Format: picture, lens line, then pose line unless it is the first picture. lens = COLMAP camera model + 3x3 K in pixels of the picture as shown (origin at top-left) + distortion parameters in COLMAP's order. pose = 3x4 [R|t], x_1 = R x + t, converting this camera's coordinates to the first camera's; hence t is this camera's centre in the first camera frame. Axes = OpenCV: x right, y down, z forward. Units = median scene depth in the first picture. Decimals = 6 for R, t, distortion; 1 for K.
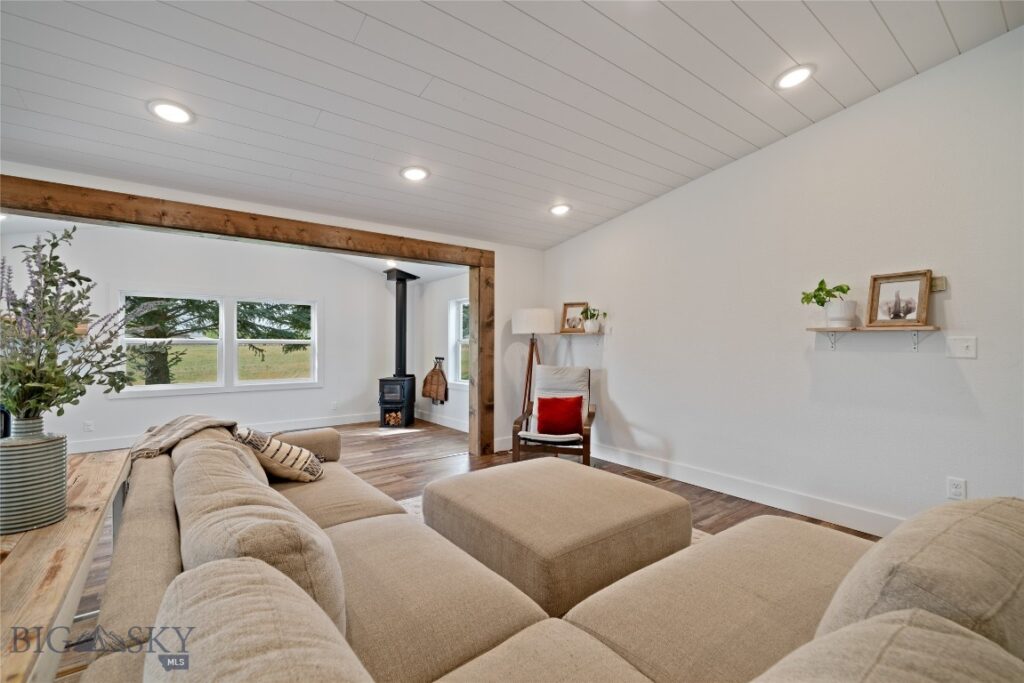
lens RADIAL K [[451.1, 0, 511.8], [0, 451.1, 349.8], [0, 0, 1]] dist [-0.001094, 0.001468]
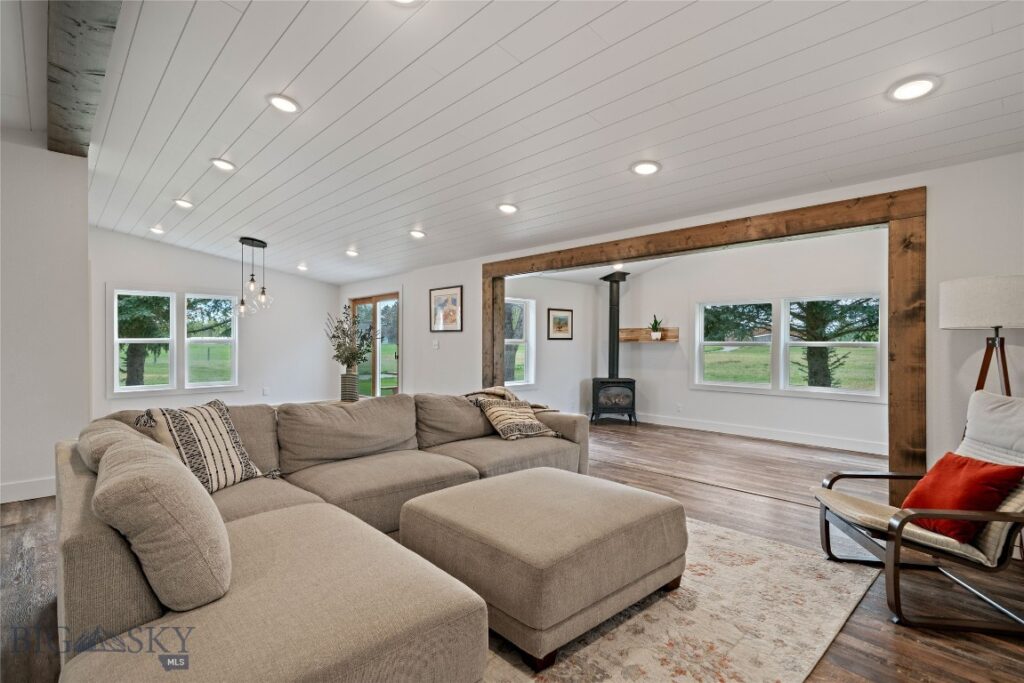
lens RADIAL K [[507.5, 0, 512.3], [0, 507.5, 346.3], [0, 0, 1]] dist [-0.001410, 0.002005]
pose [[0.068248, 0.006392, -0.997648, 0.574117], [-0.024782, 0.999682, 0.004710, -0.004650], [0.997361, 0.024402, 0.068384, 0.435206]]
